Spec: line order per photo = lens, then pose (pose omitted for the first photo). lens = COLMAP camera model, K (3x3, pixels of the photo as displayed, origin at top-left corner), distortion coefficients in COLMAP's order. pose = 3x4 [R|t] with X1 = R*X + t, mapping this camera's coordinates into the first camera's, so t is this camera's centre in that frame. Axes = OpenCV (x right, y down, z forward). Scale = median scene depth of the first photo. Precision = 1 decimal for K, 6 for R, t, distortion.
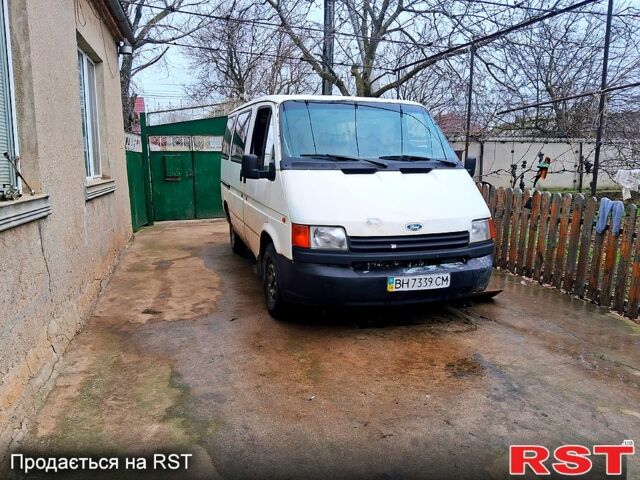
lens RADIAL K [[497.7, 0, 317.8], [0, 497.7, 225.7], [0, 0, 1]] dist [0.083282, -0.178198]
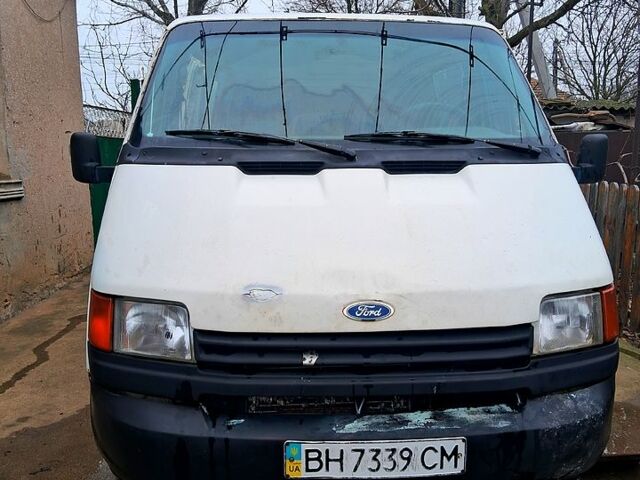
lens RADIAL K [[672.5, 0, 320.0], [0, 672.5, 240.0], [0, 0, 1]] dist [0.152736, -0.603754]
pose [[0.970673, 0.024920, -0.239111, 0.275089], [-0.027083, 0.999617, -0.005763, -0.047906], [0.238875, 0.012070, 0.970975, 0.473649]]
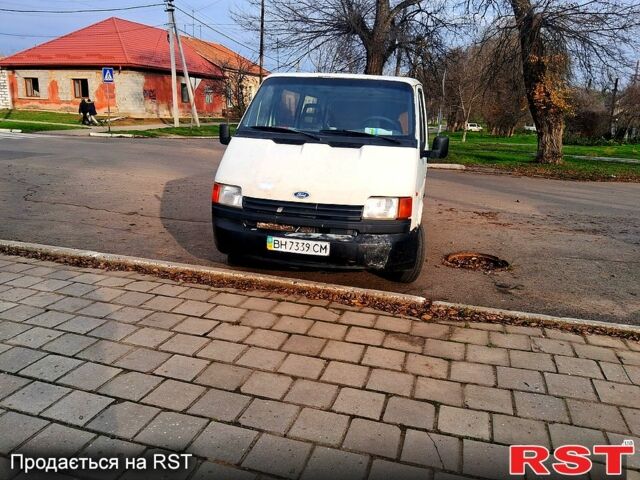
lens RADIAL K [[497.7, 0, 317.8], [0, 497.7, 225.7], [0, 0, 1]] dist [0.083282, -0.178198]
pose [[0.875804, 0.129027, -0.465102, 0.715629], [-0.117583, 0.991611, 0.053676, 0.007001], [0.468126, 0.007678, 0.883628, 0.072494]]
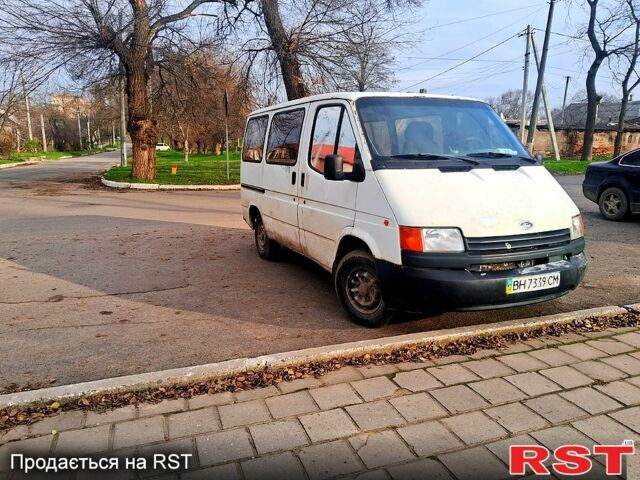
lens RADIAL K [[497.7, 0, 317.8], [0, 497.7, 225.7], [0, 0, 1]] dist [0.083282, -0.178198]
pose [[0.992509, -0.033335, 0.117539, -0.312016], [0.034668, 0.999355, -0.009316, -0.001711], [-0.117152, 0.013321, 0.993025, 0.085128]]
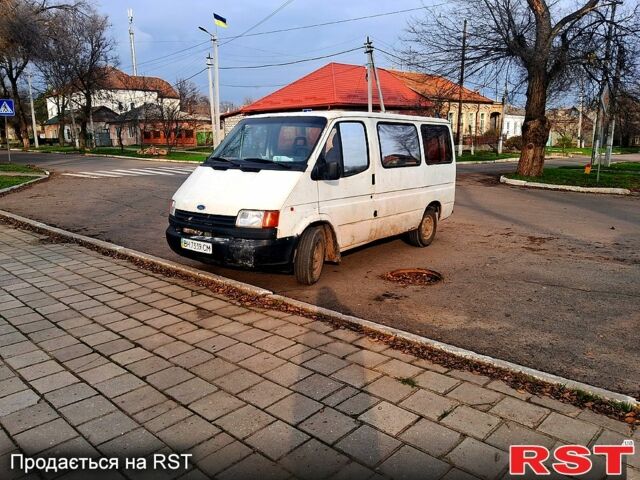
lens RADIAL K [[497.7, 0, 317.8], [0, 497.7, 225.7], [0, 0, 1]] dist [0.083282, -0.178198]
pose [[0.566296, 0.124244, -0.814784, 1.525576], [-0.132148, 0.989470, 0.059036, -0.072632], [0.813539, 0.074240, 0.576752, 0.442263]]
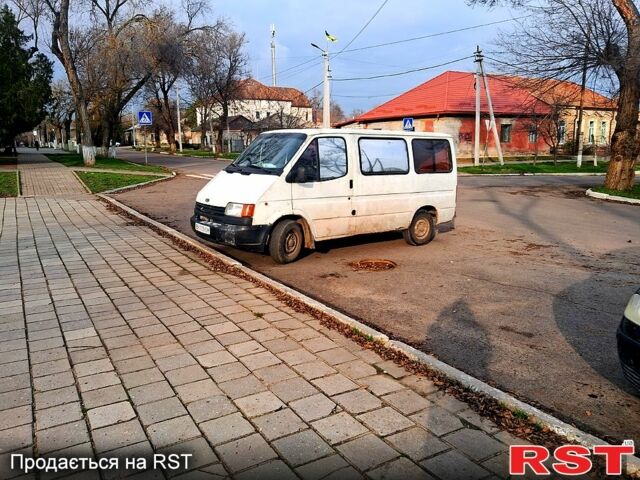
lens RADIAL K [[497.7, 0, 317.8], [0, 497.7, 225.7], [0, 0, 1]] dist [0.083282, -0.178198]
pose [[0.333762, 0.137494, -0.932576, 2.113705], [-0.167236, 0.982249, 0.084965, -0.134035], [0.927704, 0.127602, 0.350832, 0.716588]]
